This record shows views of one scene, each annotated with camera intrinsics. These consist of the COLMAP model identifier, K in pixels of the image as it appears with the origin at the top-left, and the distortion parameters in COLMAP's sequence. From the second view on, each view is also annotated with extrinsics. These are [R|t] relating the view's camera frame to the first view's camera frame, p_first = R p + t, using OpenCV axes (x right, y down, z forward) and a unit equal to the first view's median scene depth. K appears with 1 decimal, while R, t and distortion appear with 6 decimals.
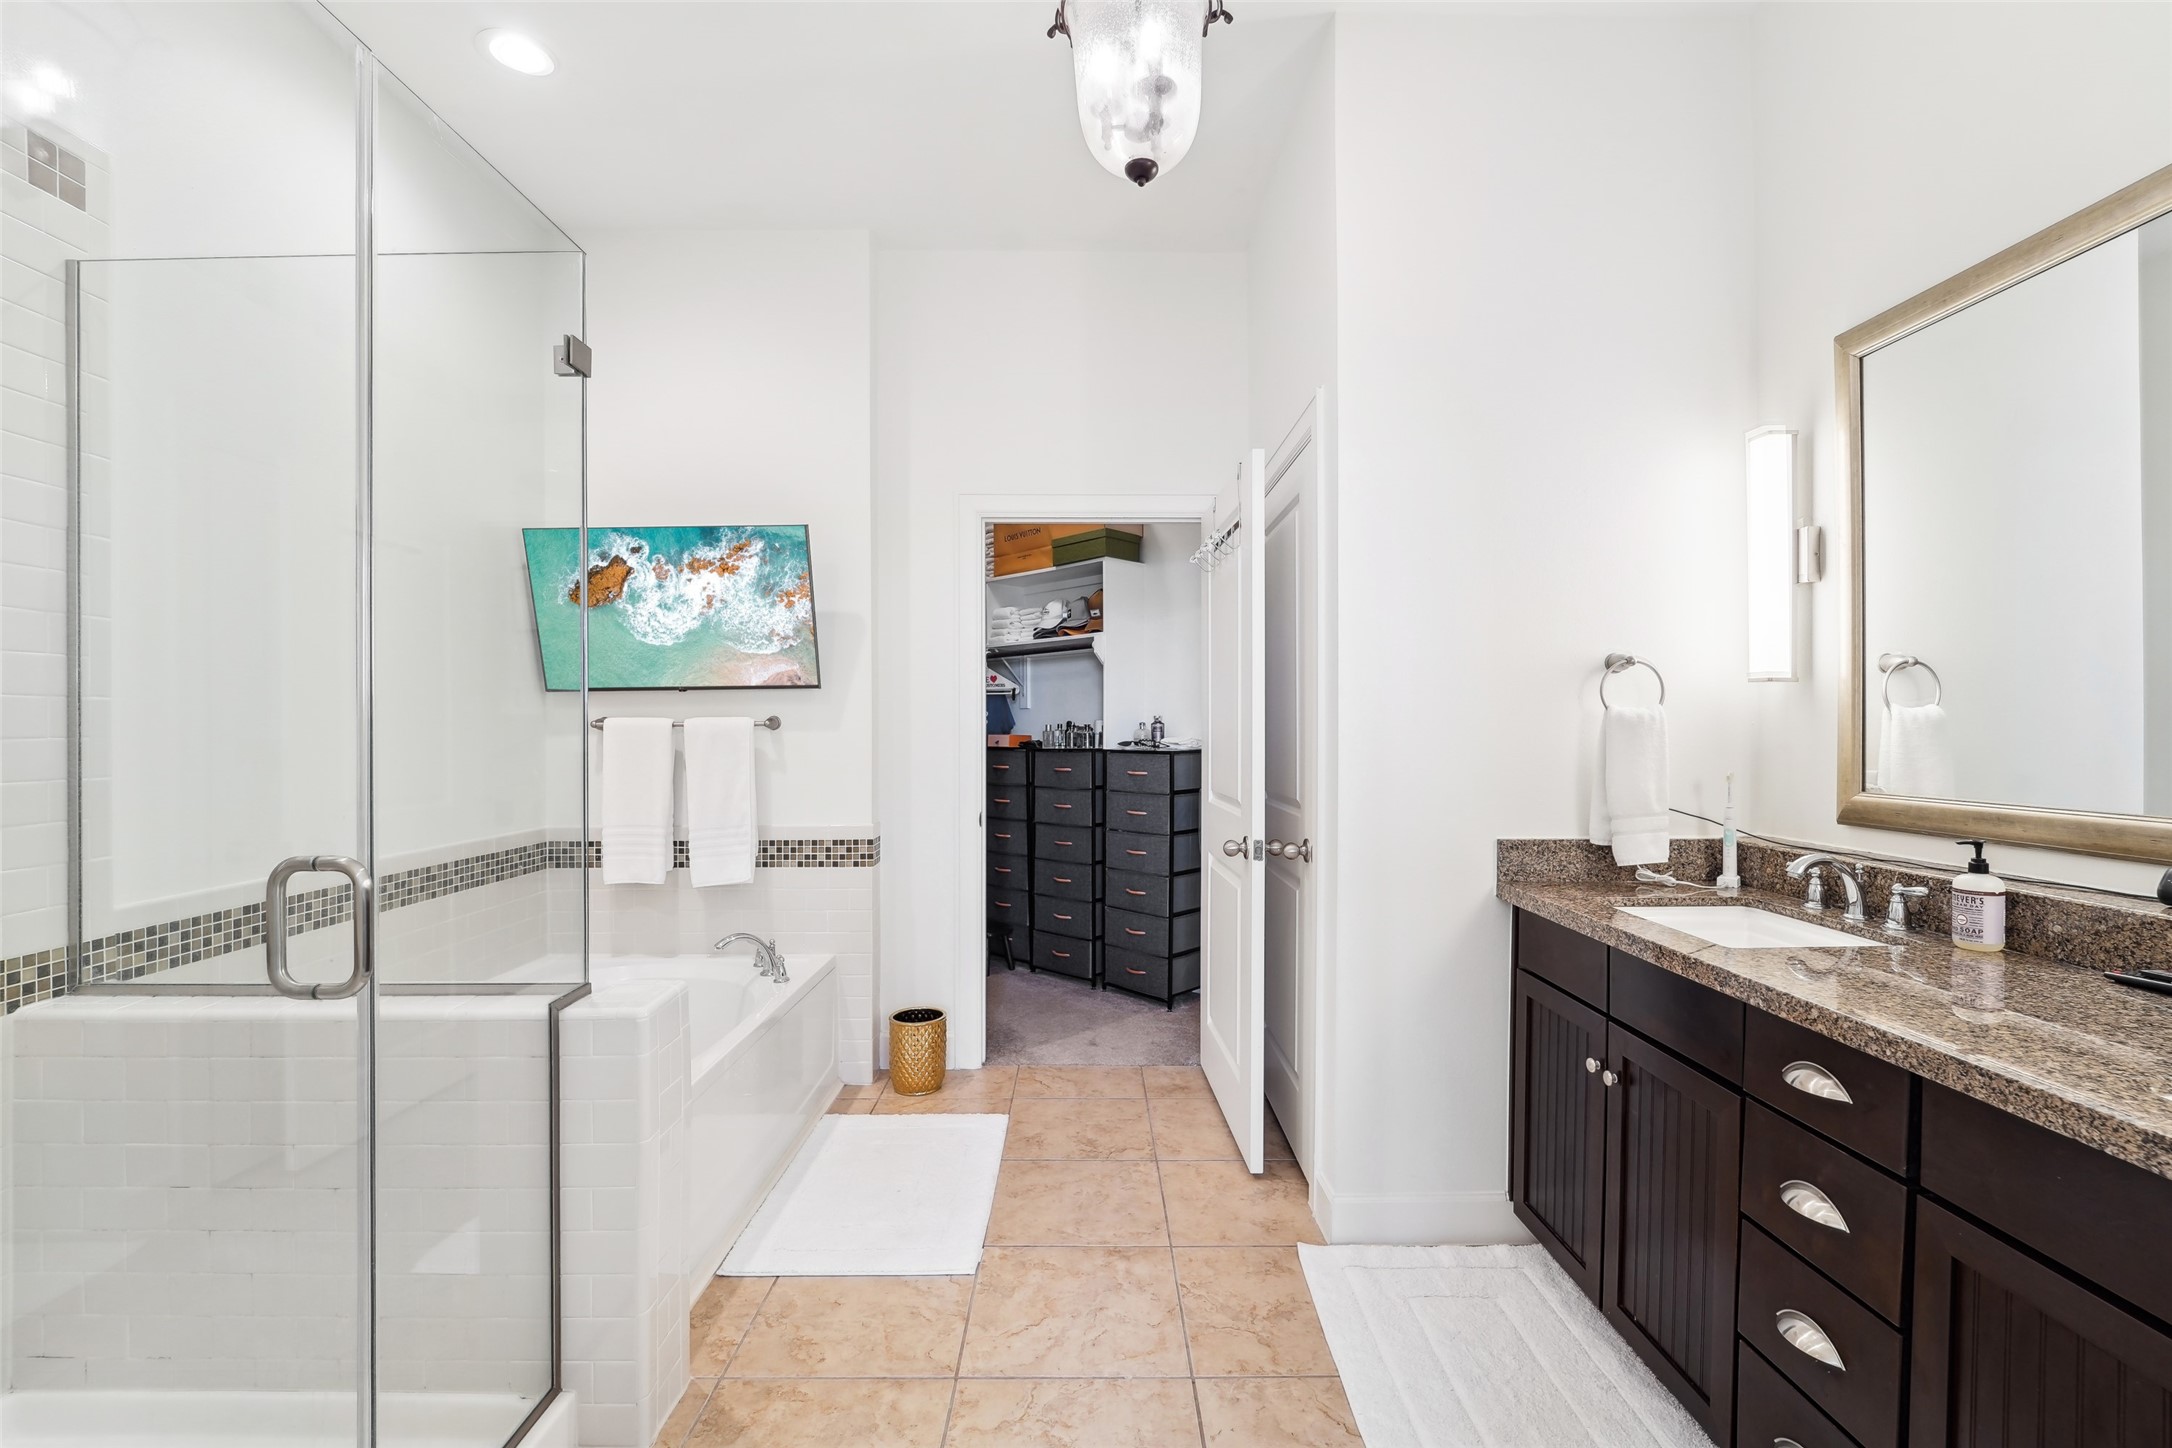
lens RADIAL K [[920.9, 0, 1100.7], [0, 920.9, 742.2], [0, 0, 1]] dist [-0.001493, 0.000322]
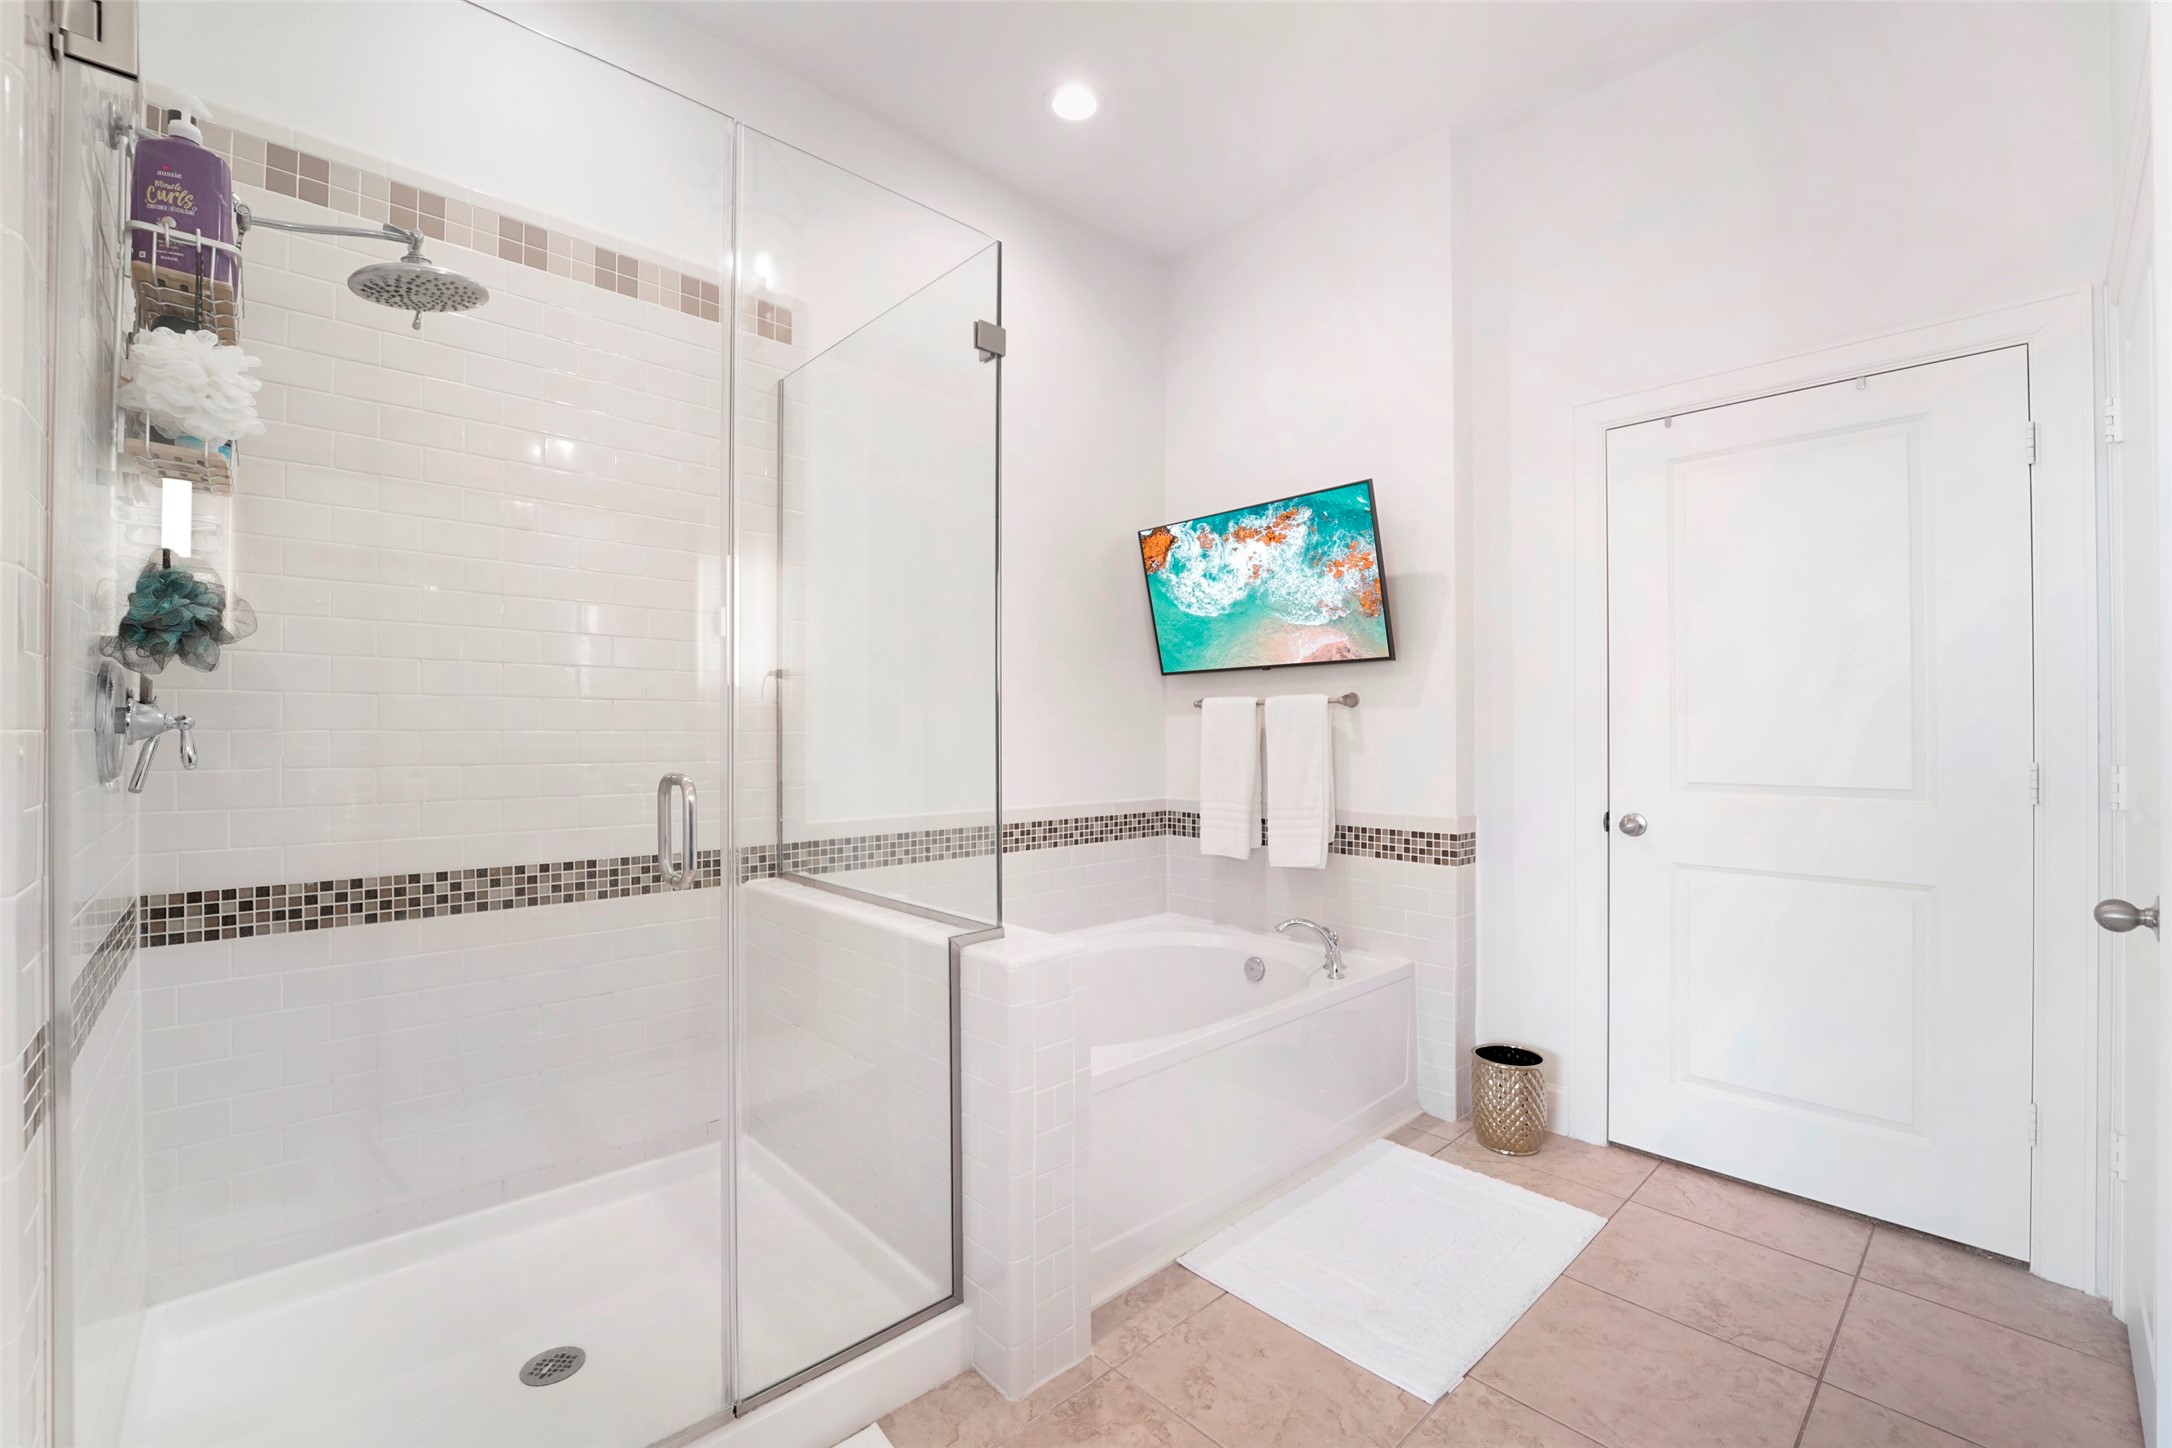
lens RADIAL K [[913.6, 0, 1086.0], [0, 913.6, 724.0], [0, 0, 1]] dist [-0.001709, -0.004302]
pose [[0.687995, 0.000029, -0.725716, 0.160039], [-0.014739, 0.999794, -0.013934, 0.024234], [0.725566, 0.020283, 0.687853, 0.201093]]
